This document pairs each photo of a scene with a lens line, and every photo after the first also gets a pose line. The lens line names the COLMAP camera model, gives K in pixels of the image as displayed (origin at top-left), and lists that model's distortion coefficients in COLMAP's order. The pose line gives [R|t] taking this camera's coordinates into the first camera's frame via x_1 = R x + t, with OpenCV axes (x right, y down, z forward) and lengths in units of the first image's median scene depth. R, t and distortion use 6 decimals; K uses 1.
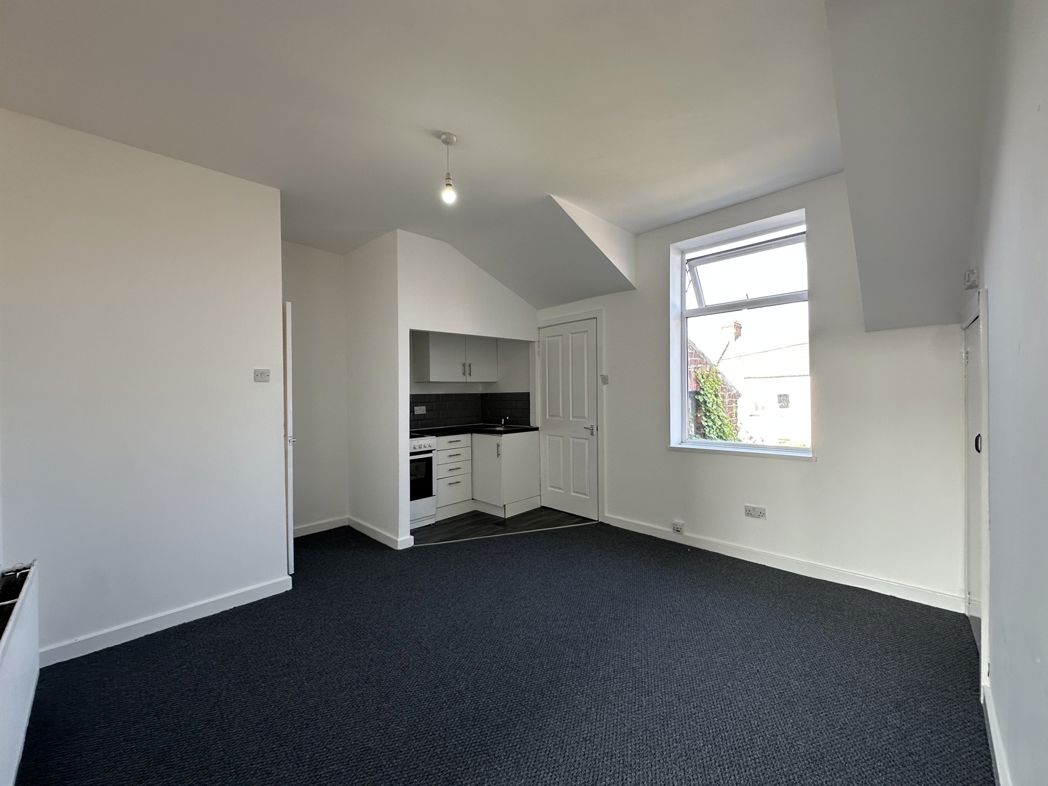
lens RADIAL K [[418.7, 0, 522.9], [0, 418.7, 391.2], [0, 0, 1]] dist [-0.001186, -0.000192]
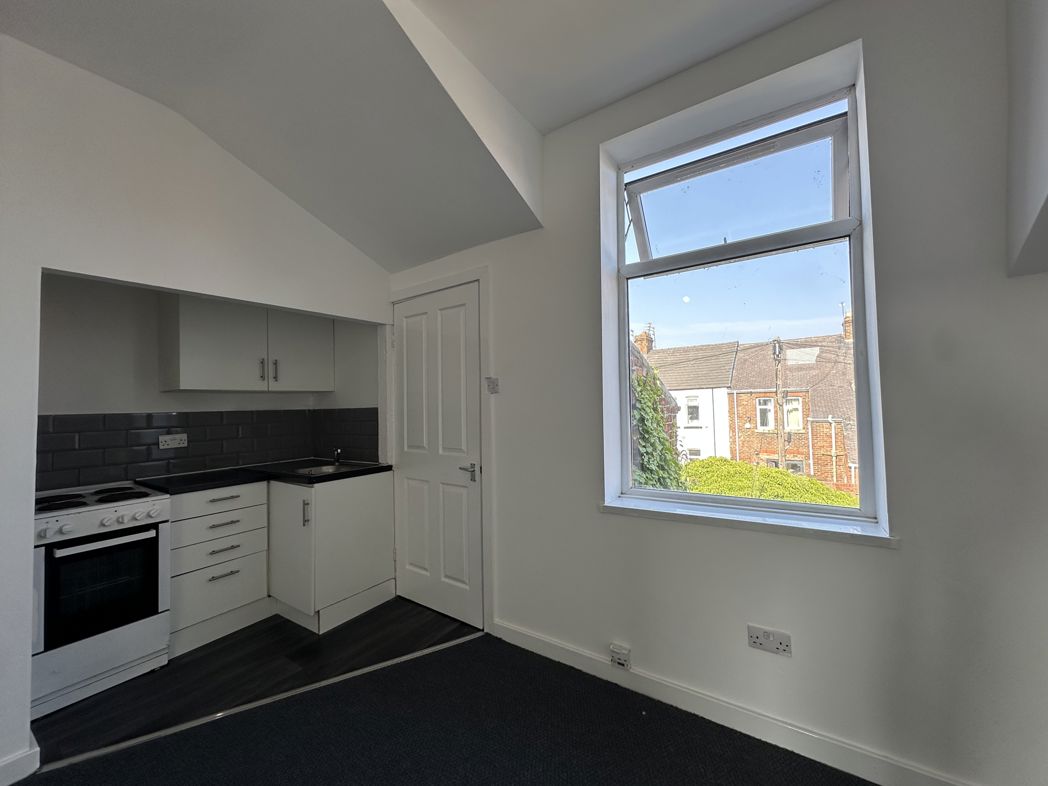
lens RADIAL K [[418.7, 0, 523.5], [0, 418.7, 392.8], [0, 0, 1]] dist [-0.001186, -0.000192]
pose [[0.982212, -0.001897, 0.187766, 0.121028], [0.007249, 0.999587, -0.027822, -0.000499], [-0.187636, 0.028688, 0.981820, 0.398081]]
